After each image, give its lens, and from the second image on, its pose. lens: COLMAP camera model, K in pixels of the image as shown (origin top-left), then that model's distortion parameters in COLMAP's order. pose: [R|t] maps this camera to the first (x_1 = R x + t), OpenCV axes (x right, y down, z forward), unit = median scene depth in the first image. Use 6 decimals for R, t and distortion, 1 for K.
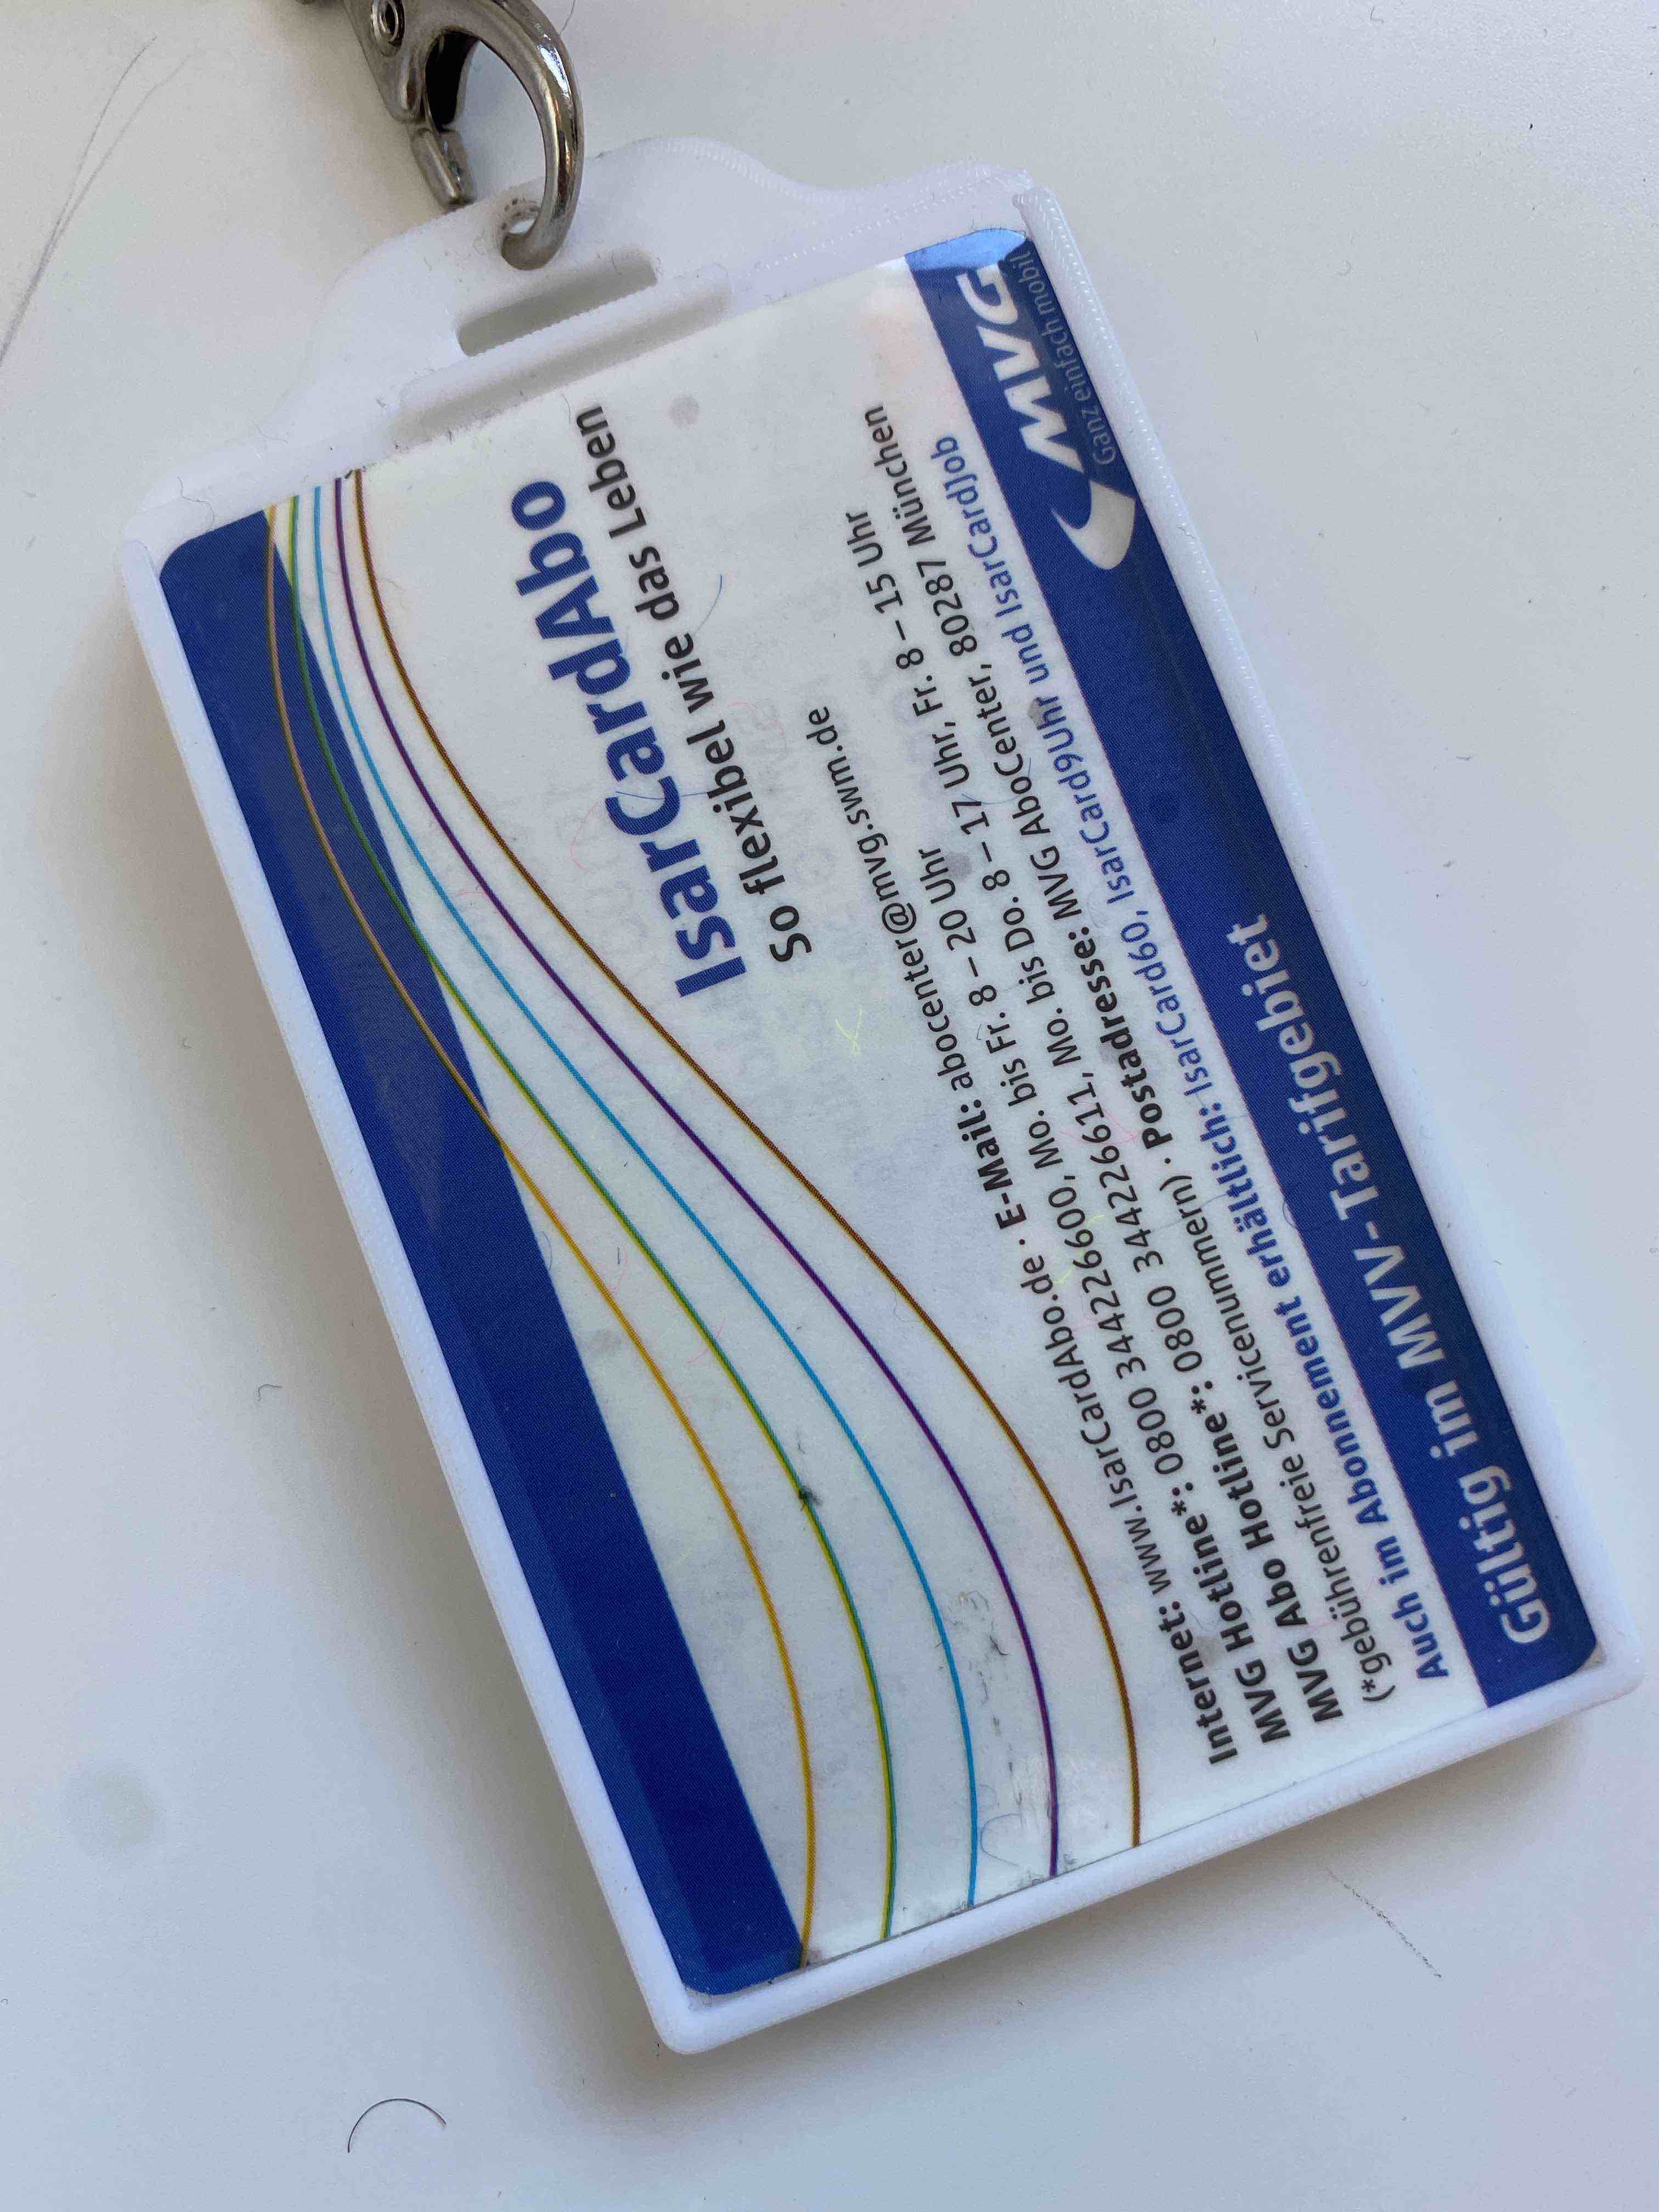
lens RADIAL K [[1677.1, 0, 896.7], [0, 1677.1, 1007.8], [0, 0, 1]] dist [0.011367, -0.001318]
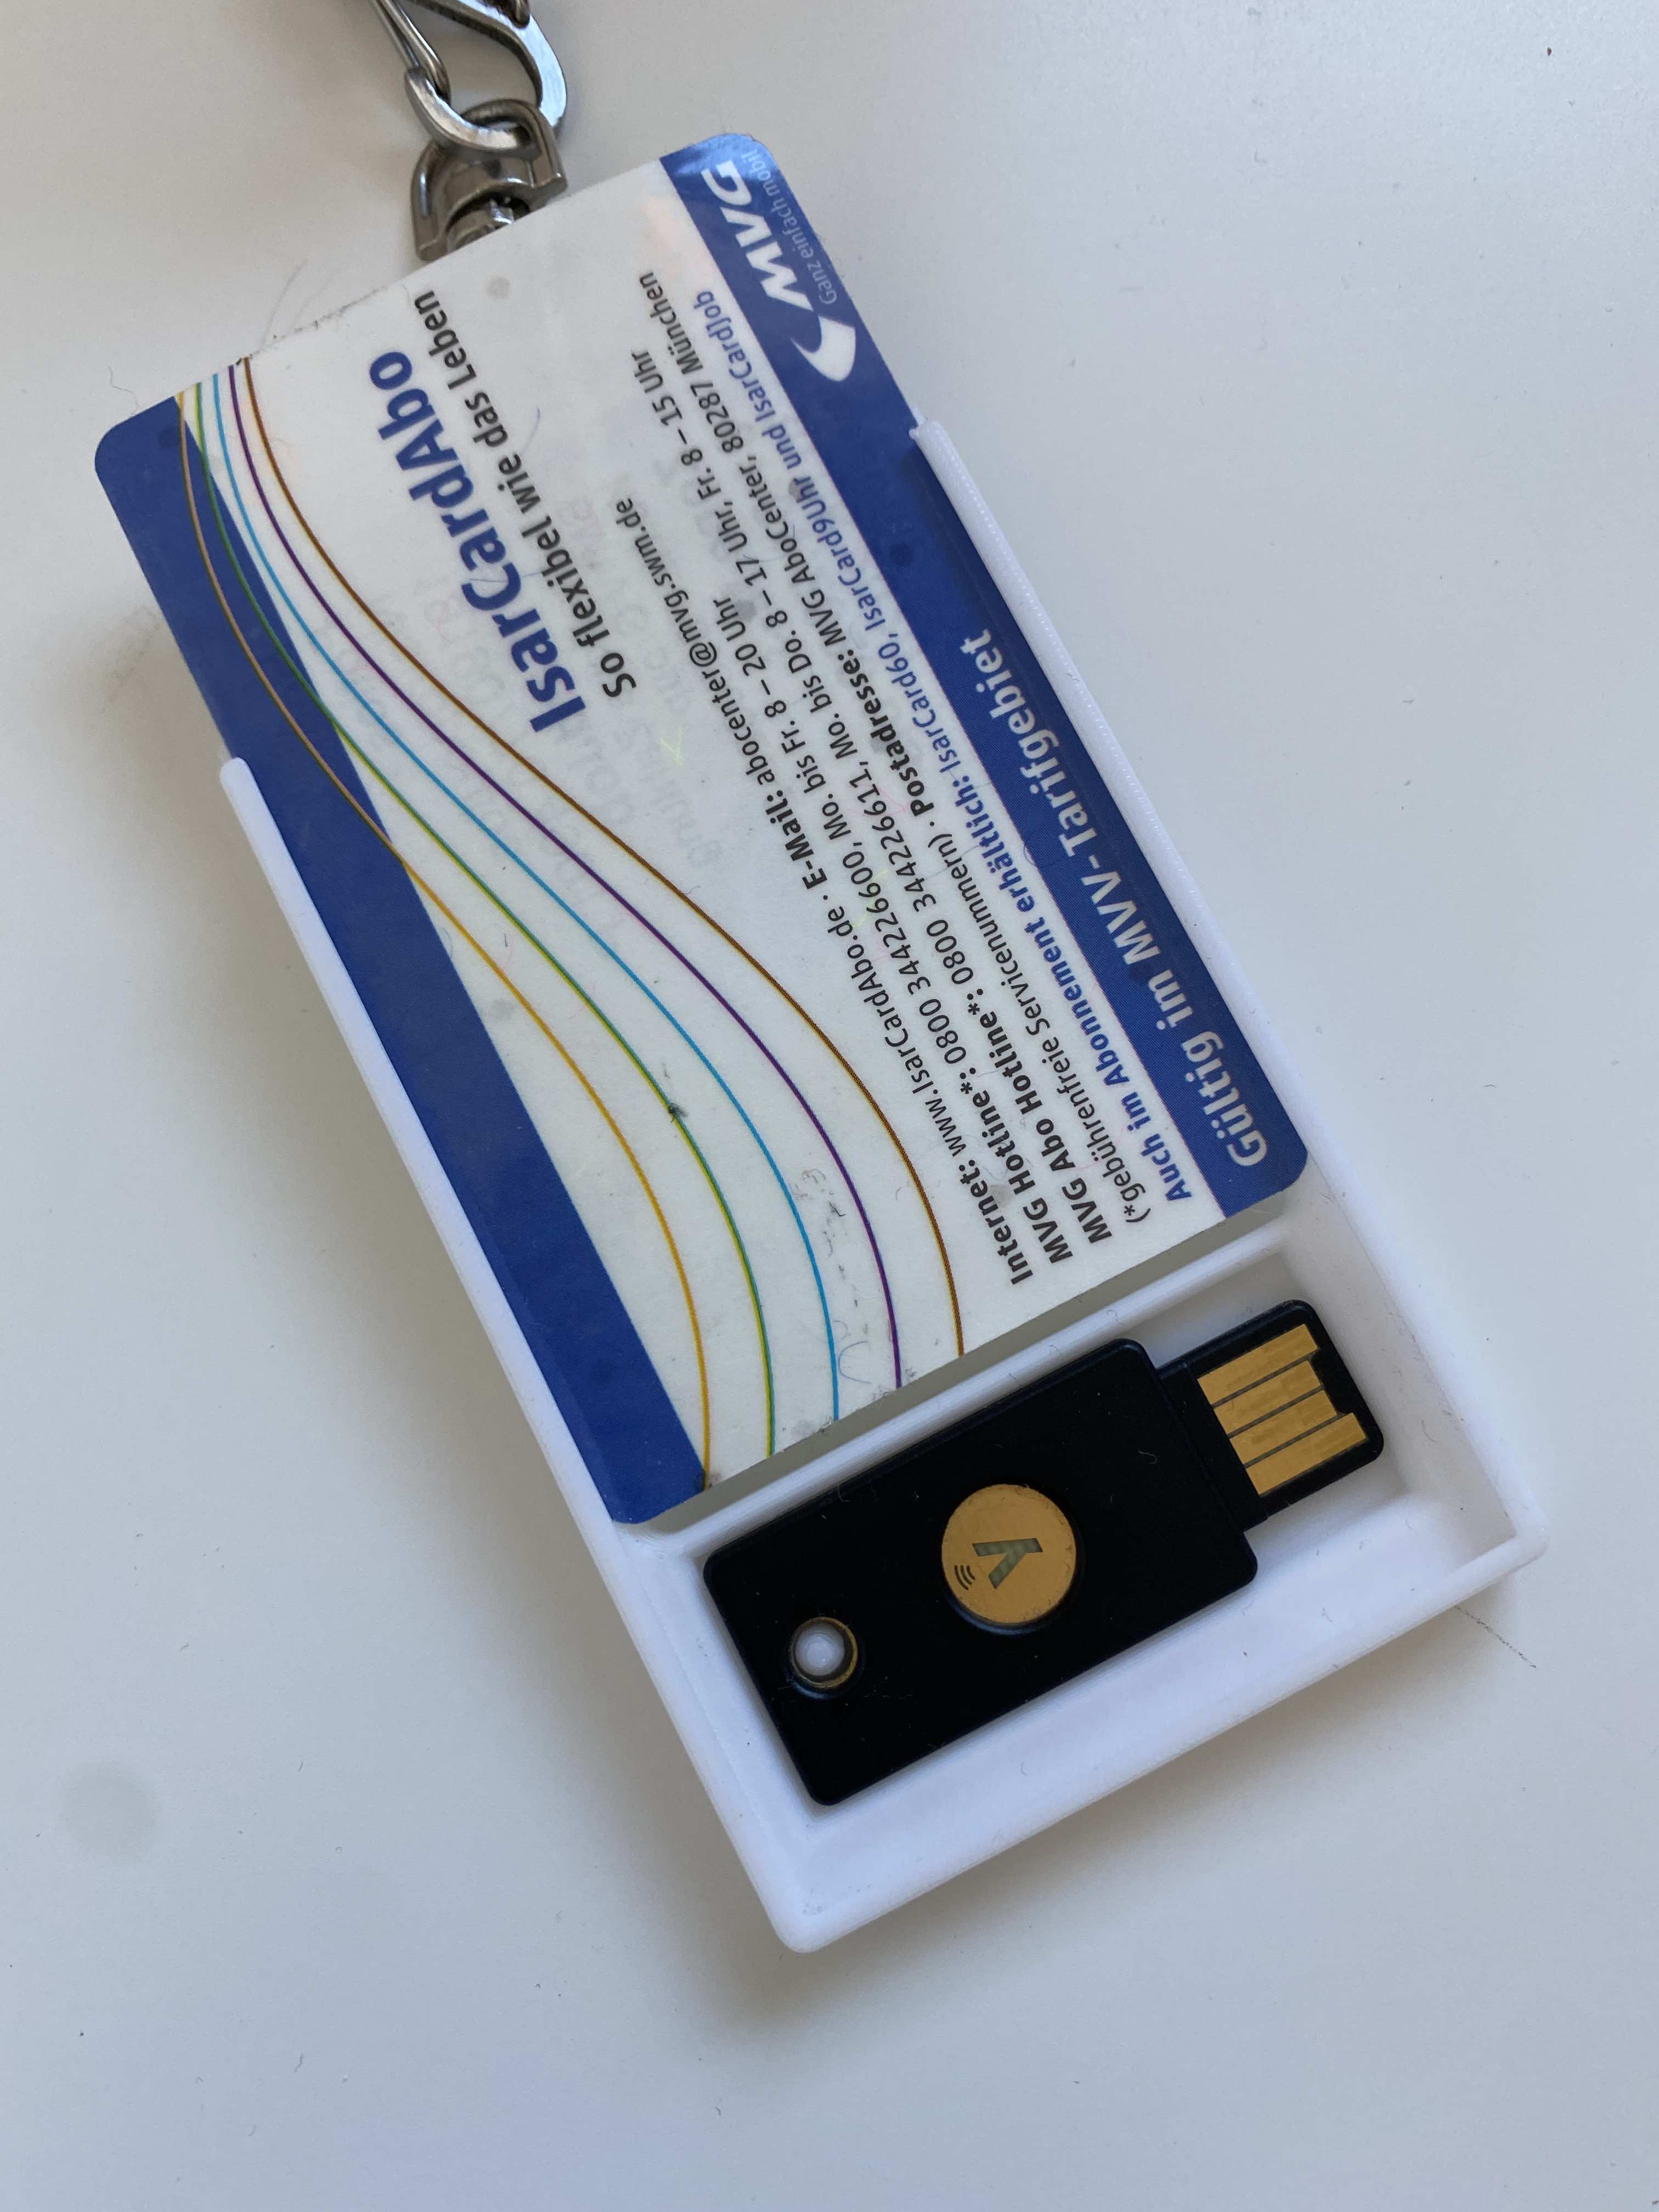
lens RADIAL K [[1677.1, 0, 896.7], [0, 1677.1, 1007.8], [0, 0, 1]] dist [0.011367, -0.001318]
pose [[0.989539, -0.104420, 0.099546, -0.007434], [0.081220, 0.973495, 0.213799, -0.049298], [-0.119232, -0.203477, 0.971792, -0.276305]]
